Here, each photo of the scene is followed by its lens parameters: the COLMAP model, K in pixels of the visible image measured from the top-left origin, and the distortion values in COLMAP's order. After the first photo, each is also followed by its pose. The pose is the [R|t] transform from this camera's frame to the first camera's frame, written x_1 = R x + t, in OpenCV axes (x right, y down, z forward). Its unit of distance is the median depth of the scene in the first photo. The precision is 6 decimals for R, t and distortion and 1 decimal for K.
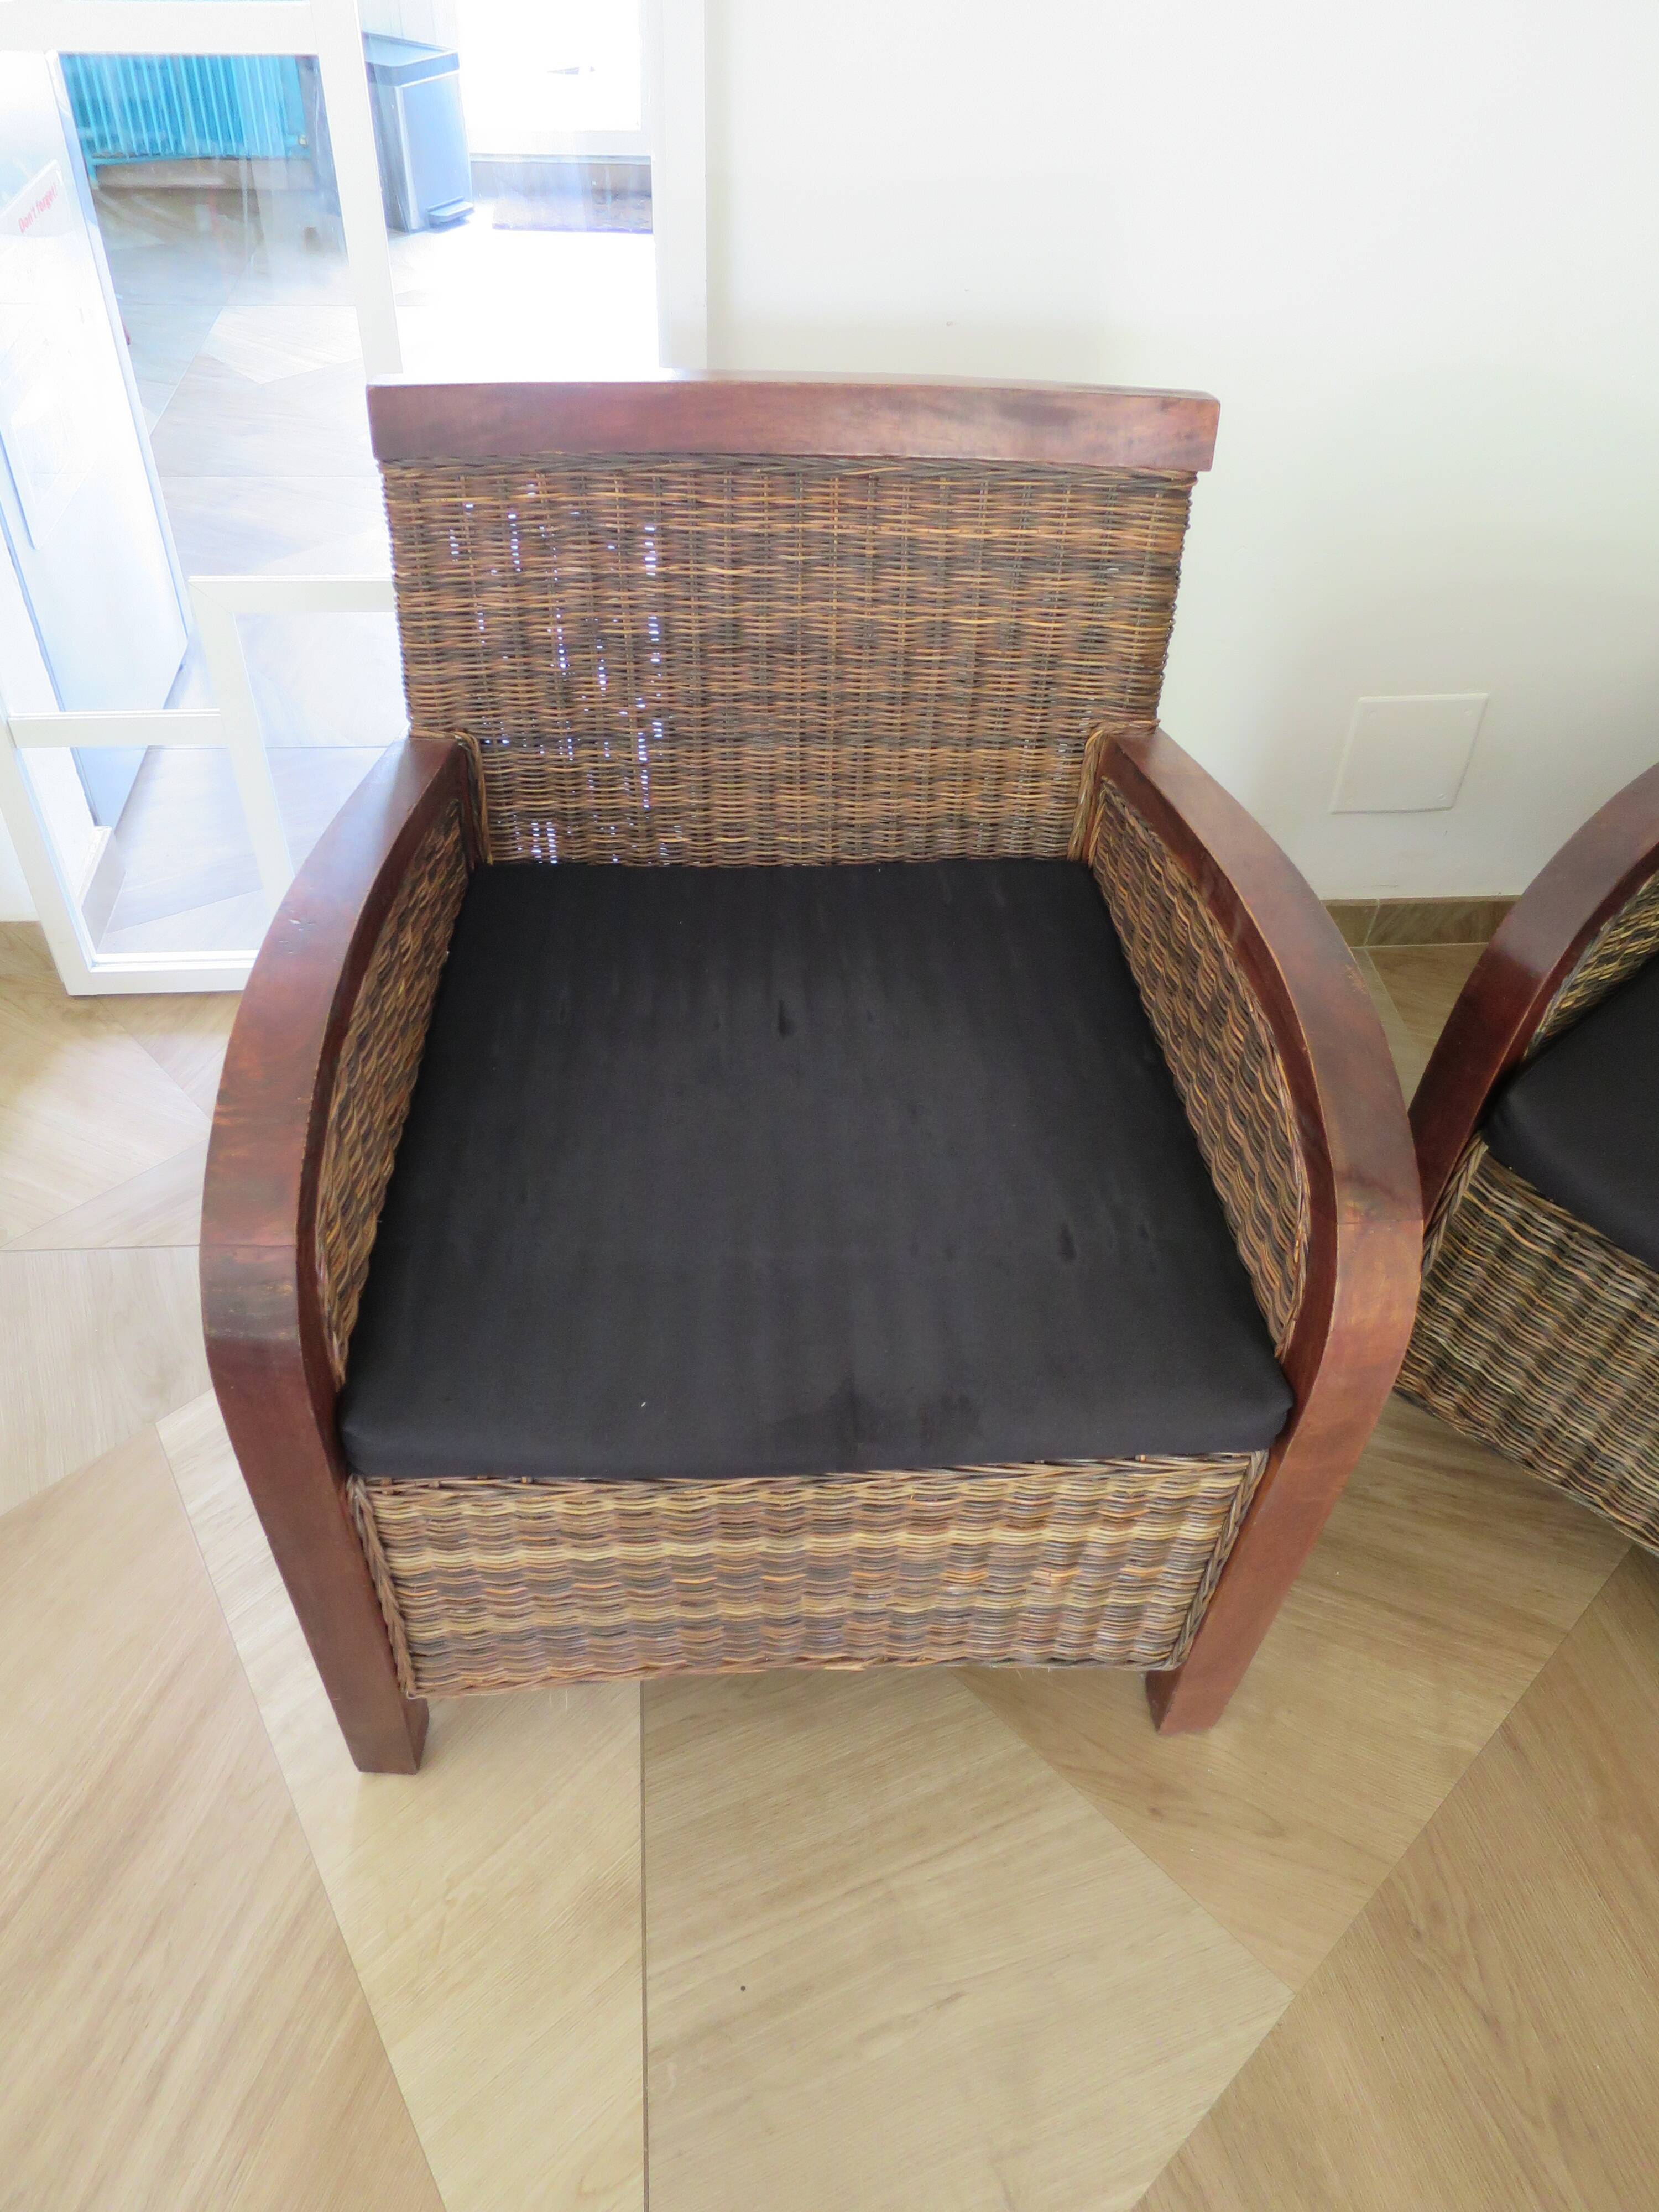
lens RADIAL K [[1603.5, 0, 835.1], [0, 1603.5, 1095.3], [0, 0, 1]] dist [-0.043325, 0.005116]
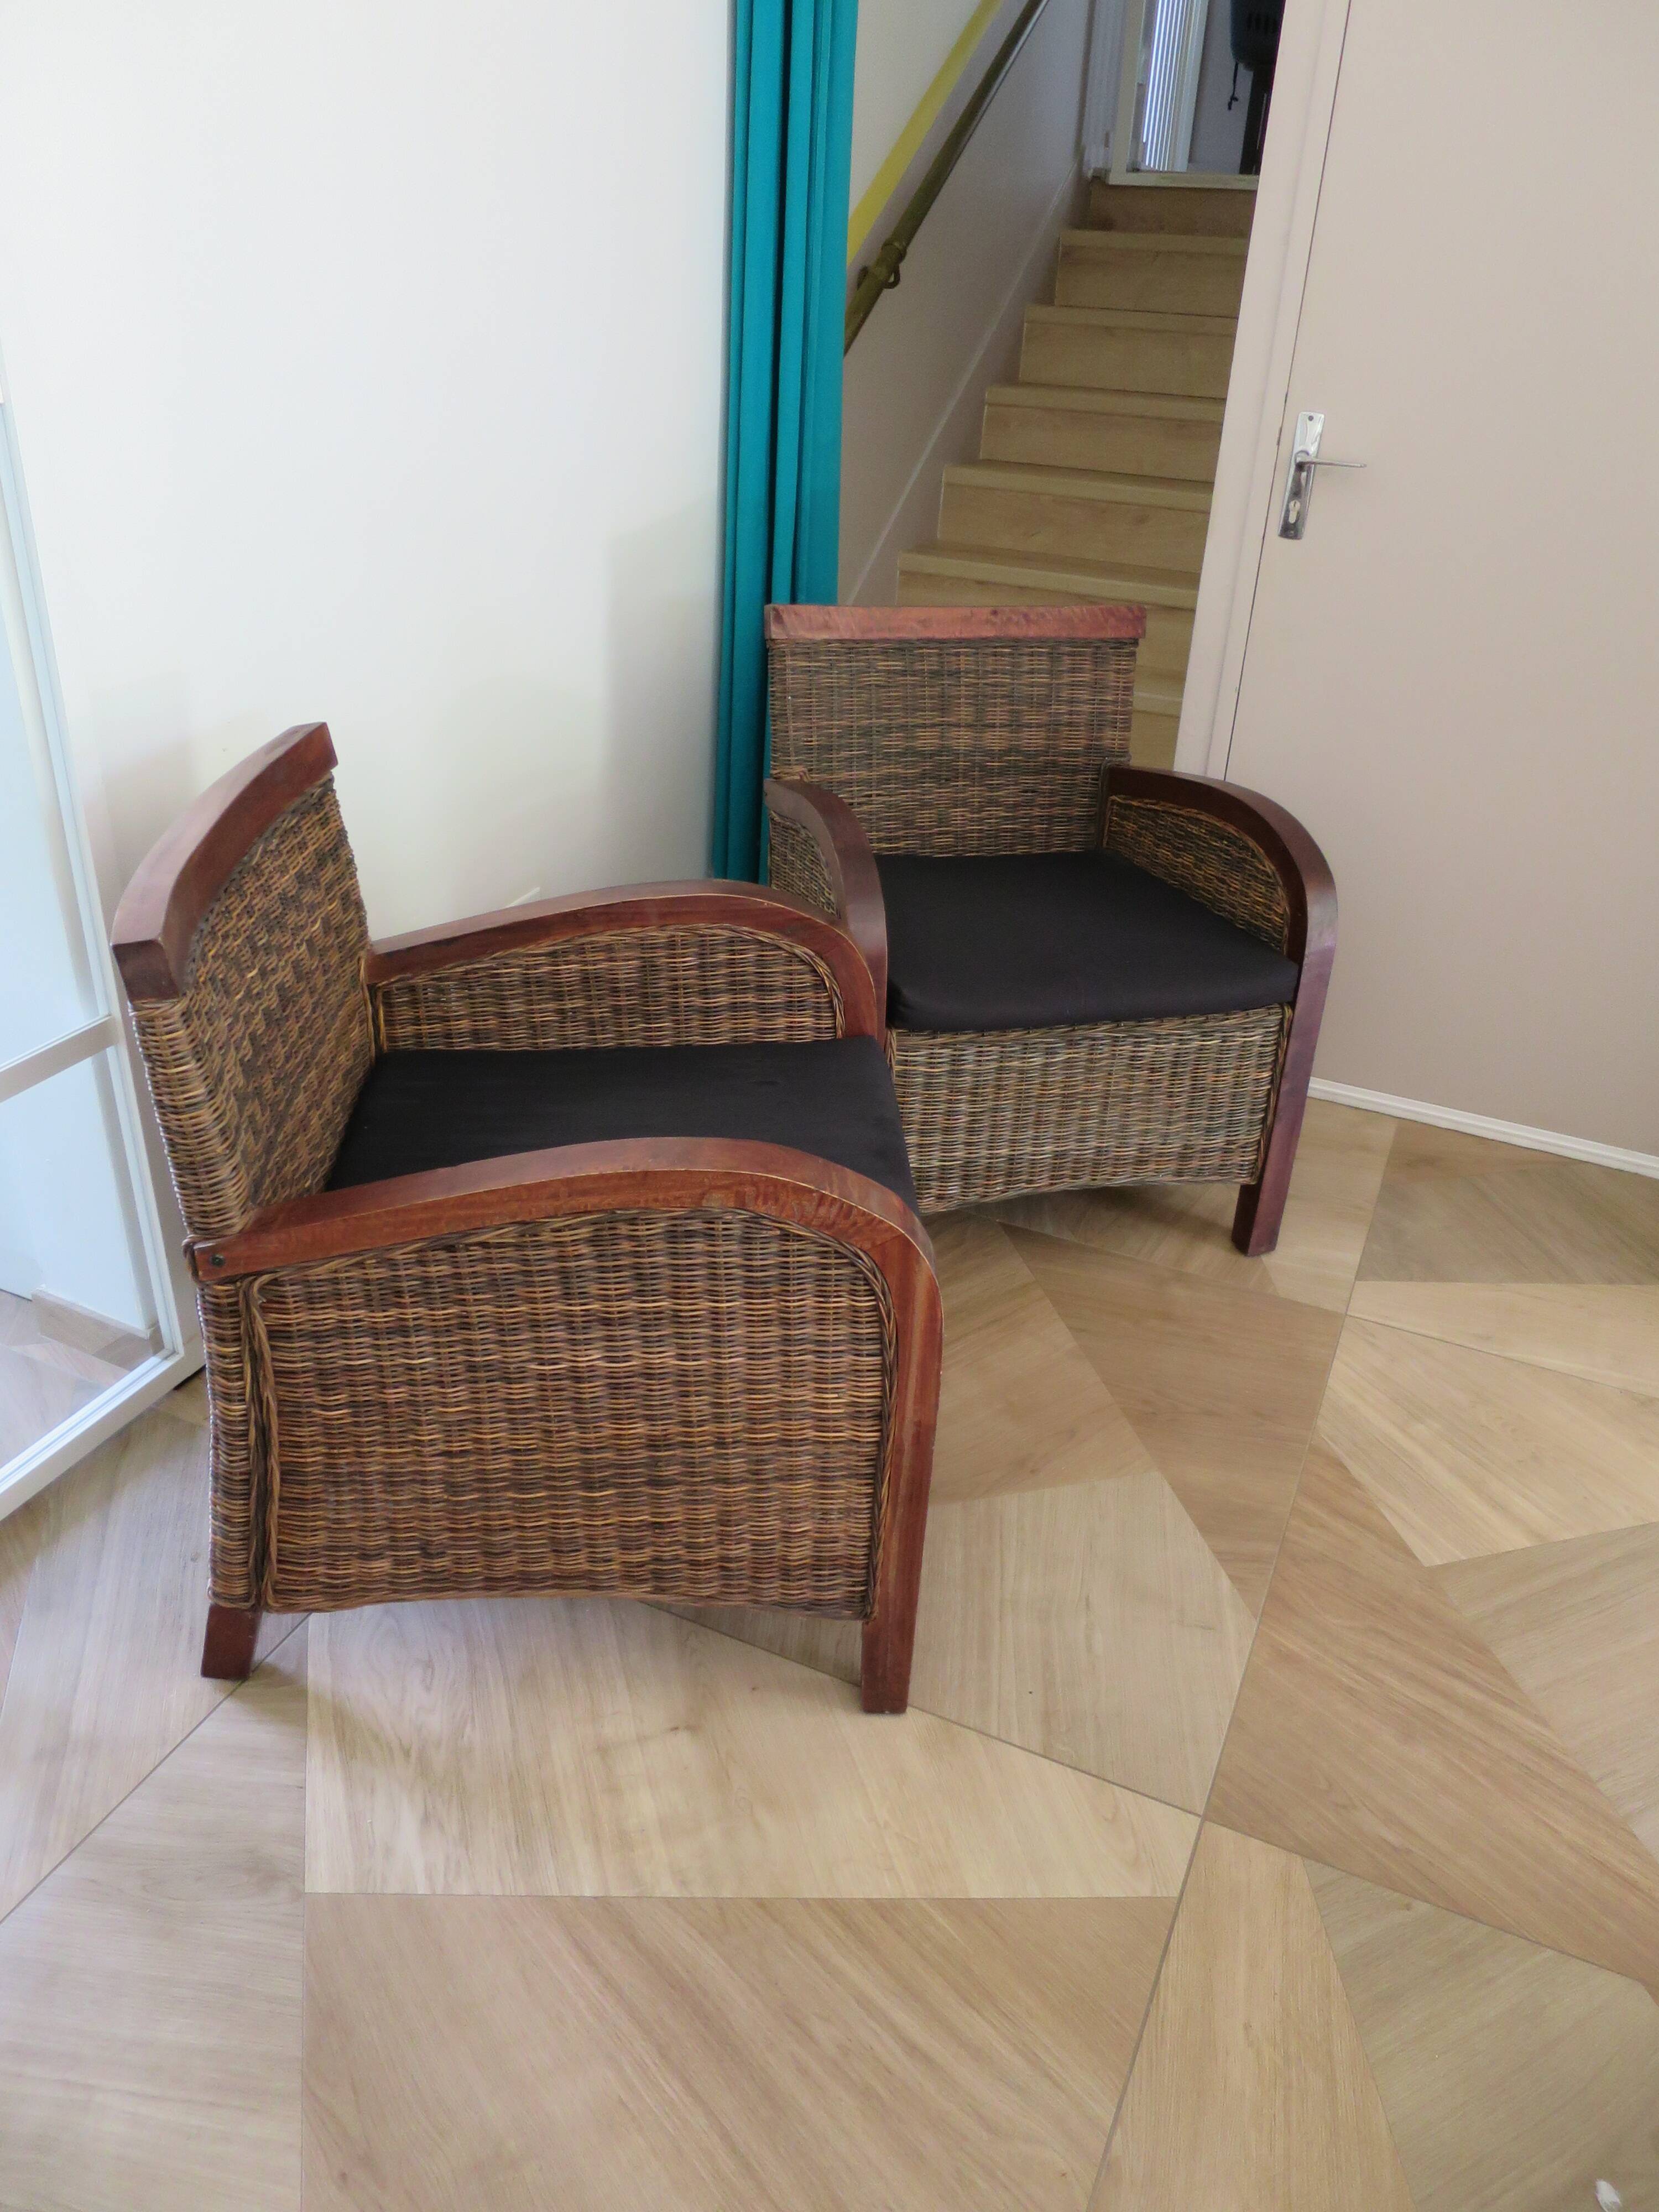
lens RADIAL K [[1597.8, 0, 832.1], [0, 1597.8, 1102.7], [0, 0, 1]] dist [-0.048064, 0.011054]
pose [[0.489862, -0.435330, 0.755330, -0.920146], [0.588891, 0.804091, 0.081513, -0.084432], [-0.642839, 0.404877, 0.650255, -0.038981]]
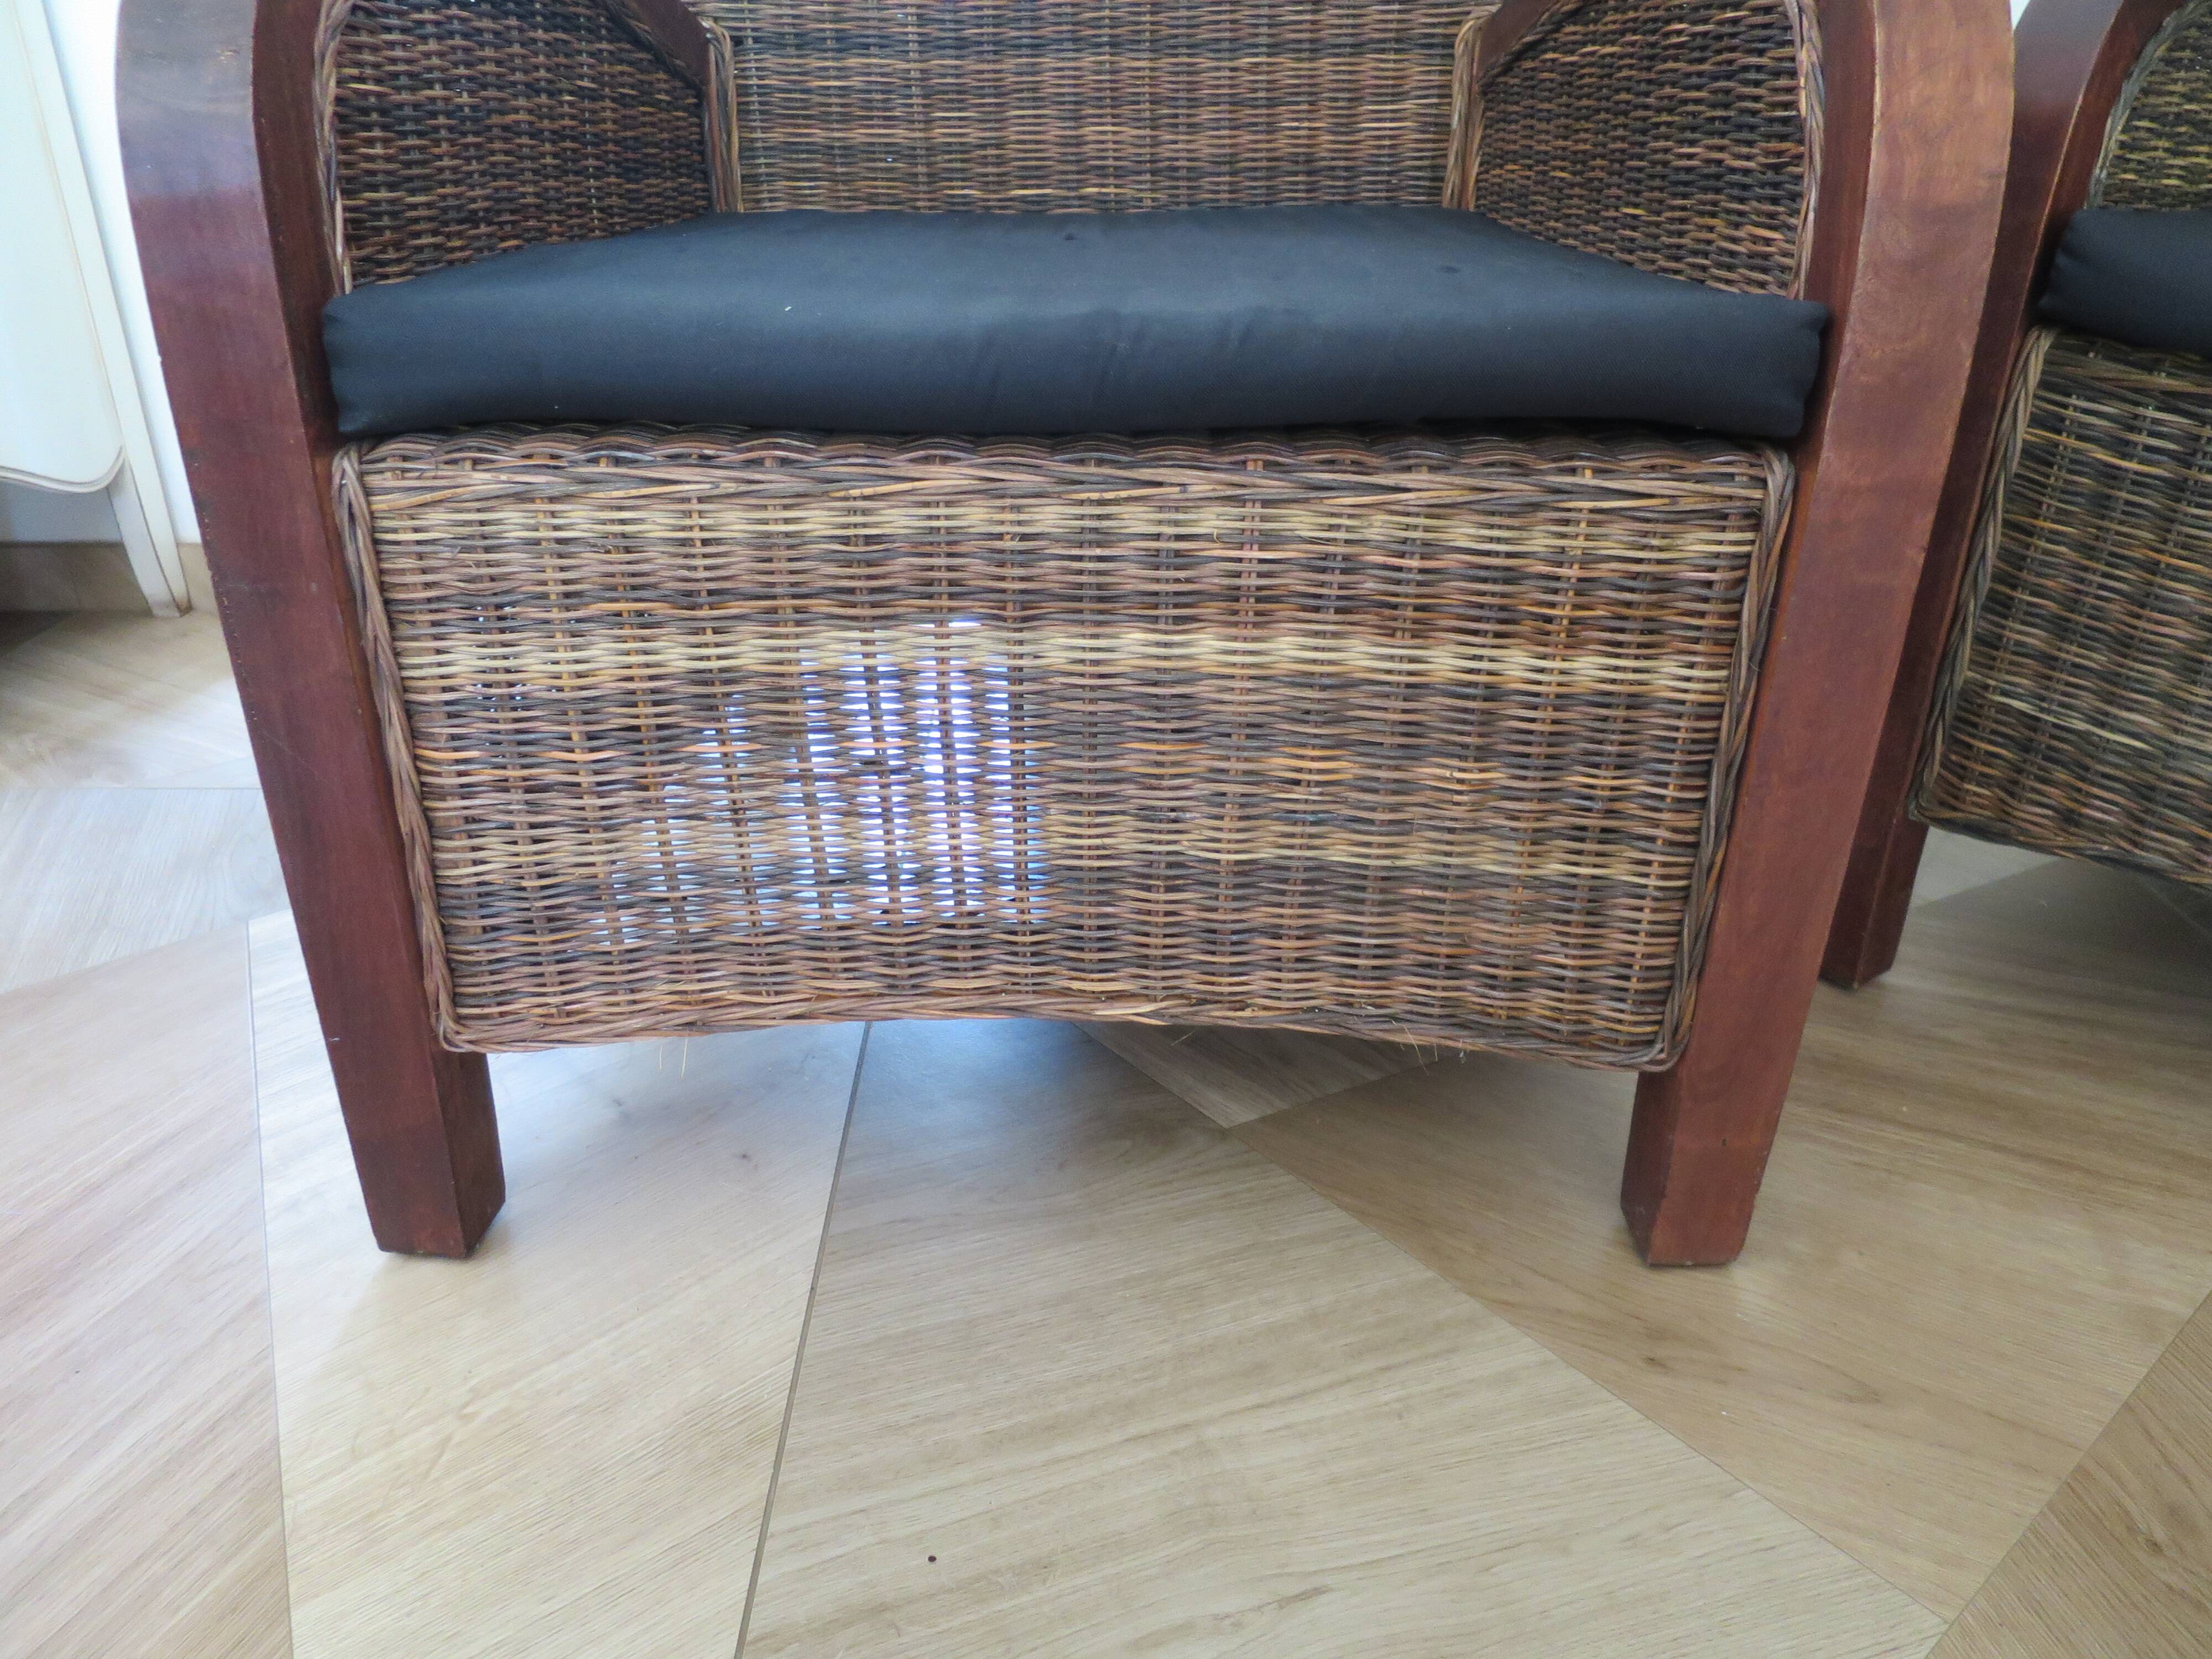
lens RADIAL K [[1603.5, 0, 1102.7], [0, 1603.5, 819.4], [0, 0, 1]] dist [-0.043325, 0.005116]
pose [[0.996548, -0.001281, -0.083007, 0.045265], [-0.024219, 0.951898, -0.305455, 0.444324], [0.079406, 0.306411, 0.948582, 0.356066]]
